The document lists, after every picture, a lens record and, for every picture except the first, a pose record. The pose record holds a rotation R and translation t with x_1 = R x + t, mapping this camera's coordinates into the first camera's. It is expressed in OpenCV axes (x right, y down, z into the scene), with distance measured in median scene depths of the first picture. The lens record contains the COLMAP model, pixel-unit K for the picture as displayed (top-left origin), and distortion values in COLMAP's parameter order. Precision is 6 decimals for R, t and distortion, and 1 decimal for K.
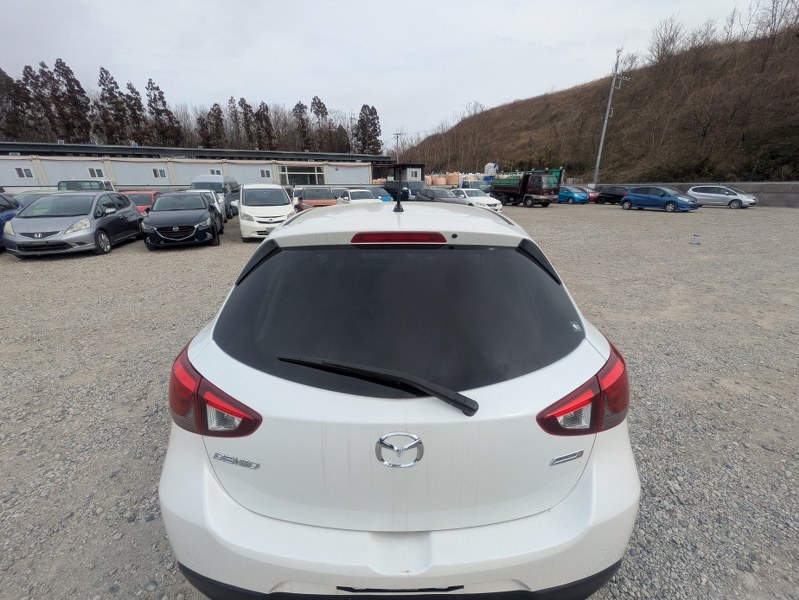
lens RADIAL K [[316.1, 0, 400.6], [0, 316.1, 295.0], [0, 0, 1]] dist [-0.000427, 0.000370]
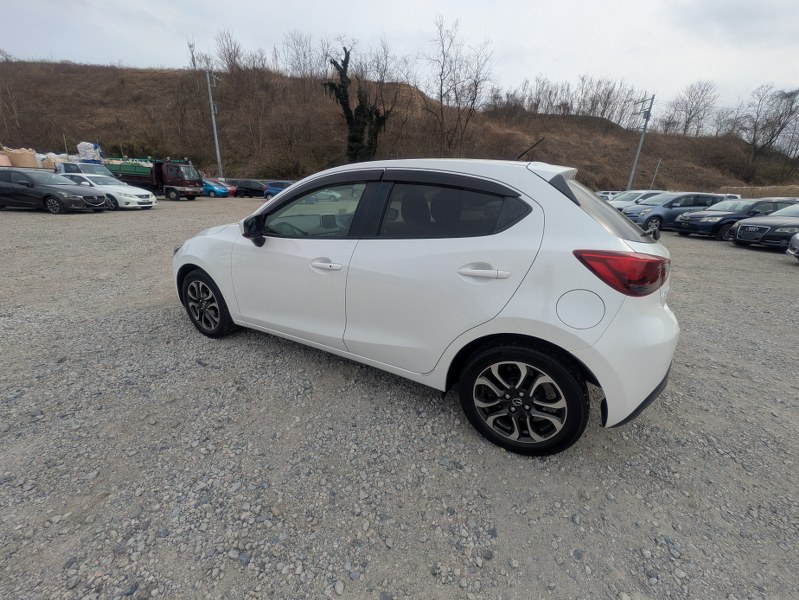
lens RADIAL K [[316.1, 0, 398.5], [0, 316.1, 297.2], [0, 0, 1]] dist [-0.000427, 0.000370]
pose [[0.483246, -0.262380, 0.835243, -0.094931], [0.248124, 0.955963, 0.156746, -0.003191], [-0.839588, 0.131497, 0.527068, 0.046956]]
